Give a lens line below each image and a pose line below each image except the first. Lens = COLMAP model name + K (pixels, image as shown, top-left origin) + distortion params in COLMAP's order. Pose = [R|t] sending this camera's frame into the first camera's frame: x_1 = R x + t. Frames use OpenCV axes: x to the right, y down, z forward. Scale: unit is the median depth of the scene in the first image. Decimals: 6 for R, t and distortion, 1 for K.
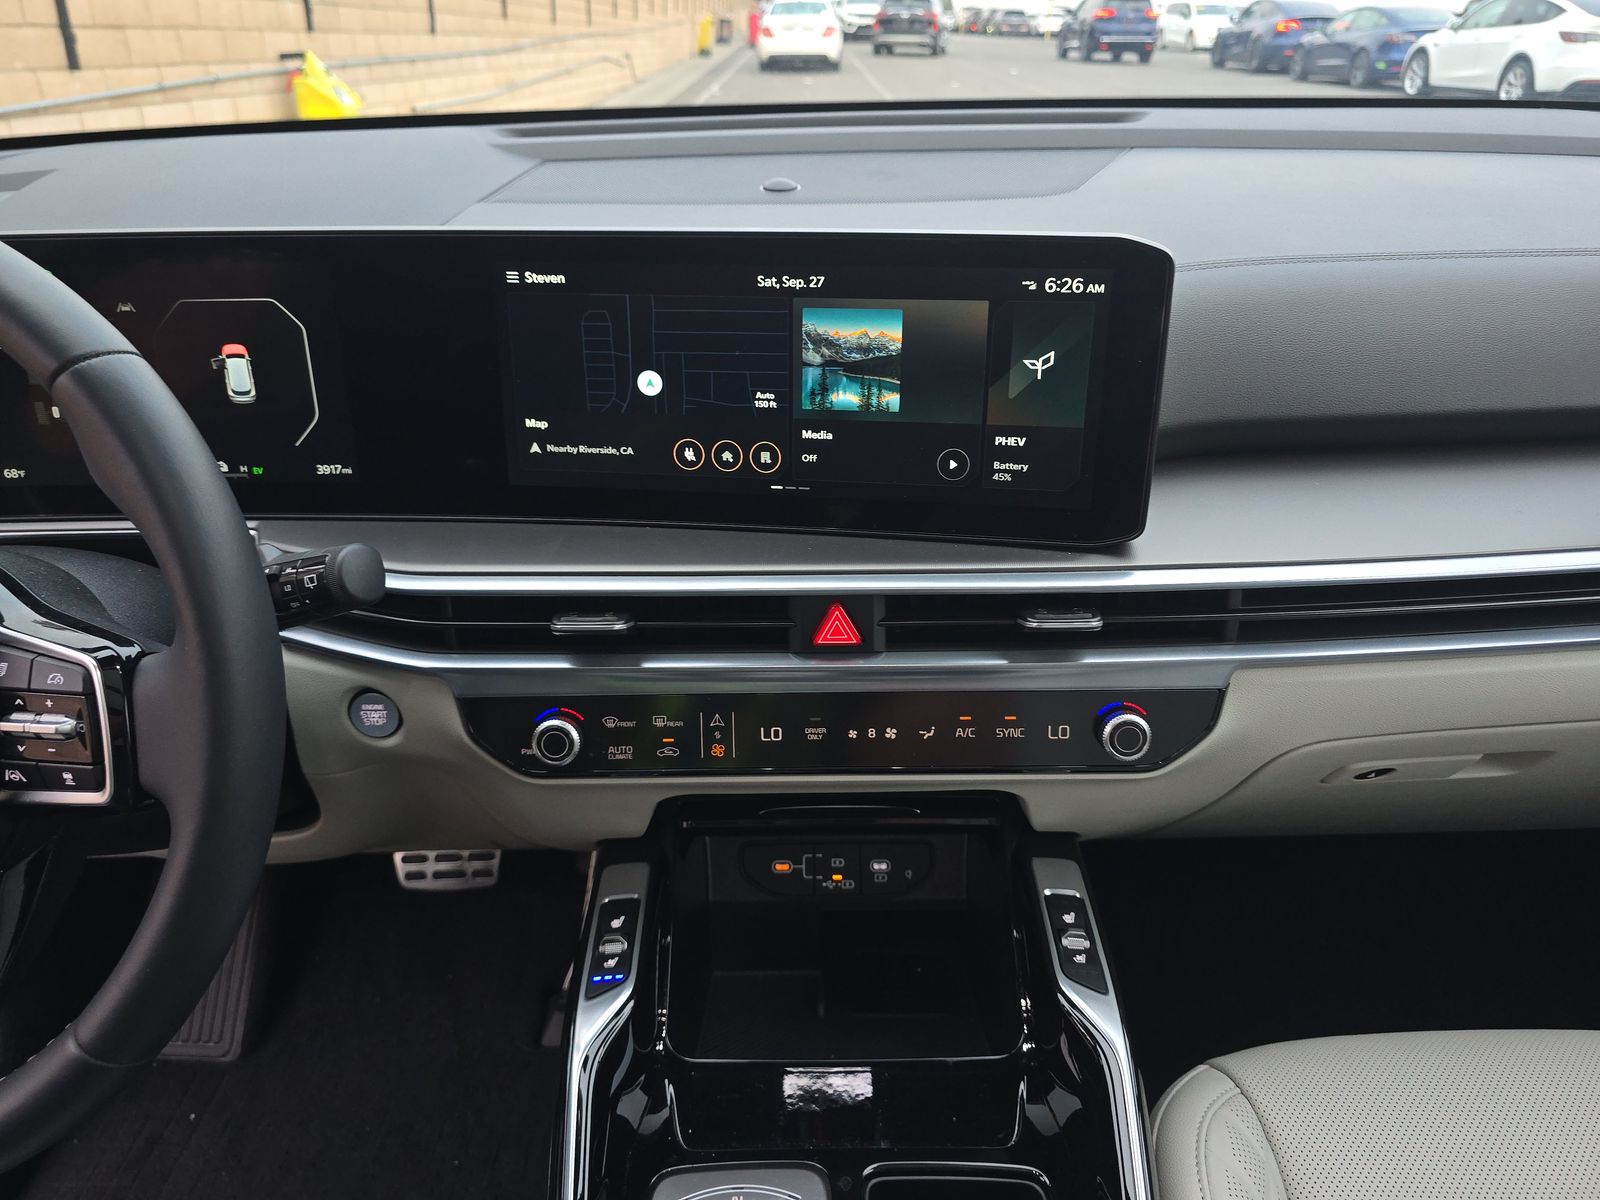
lens RADIAL K [[1100.3, 0, 855.5], [0, 1100.3, 597.9], [0, 0, 1]] dist [0.070848, -0.089583]
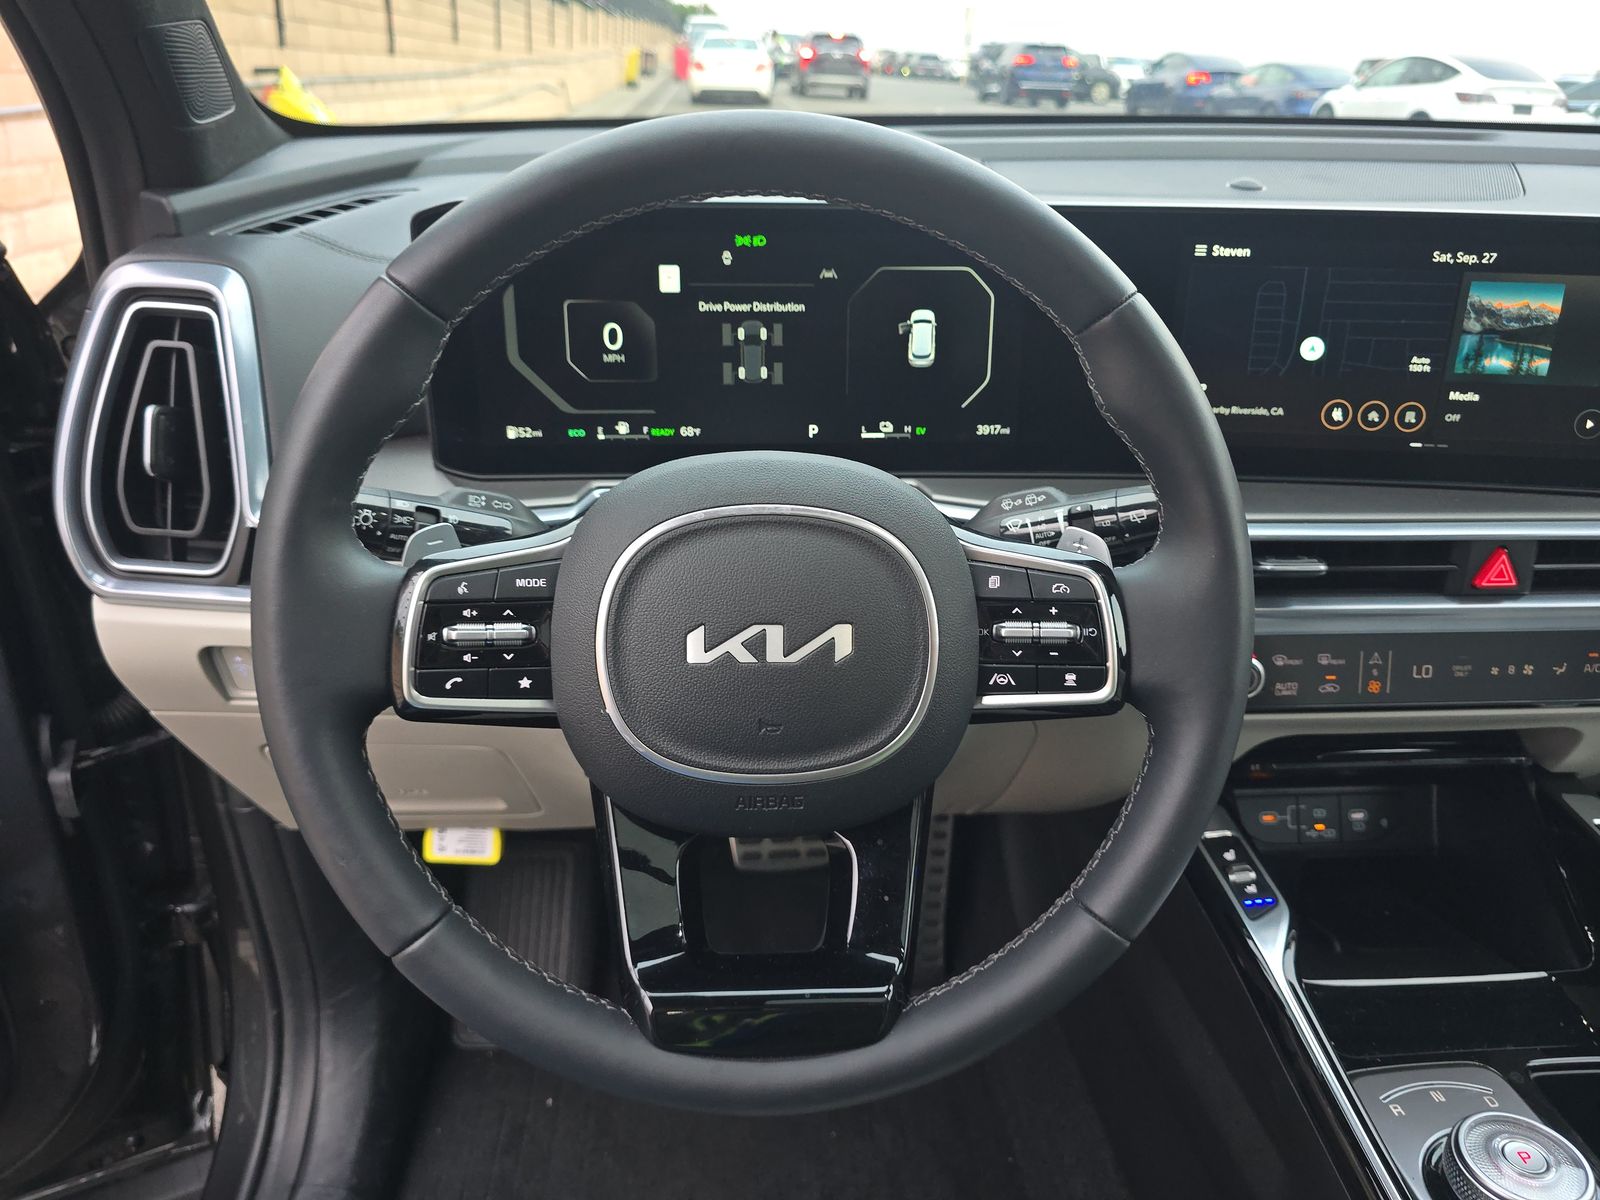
lens RADIAL K [[1111.1, 0, 800.0], [0, 1111.1, 600.0], [0, 0, 1]] dist [0.066139, -0.098705]
pose [[0.996554, -0.002644, 0.082905, -0.763027], [0.005280, 0.999487, -0.031595, 0.083808], [-0.082779, 0.031924, 0.996057, -0.051733]]
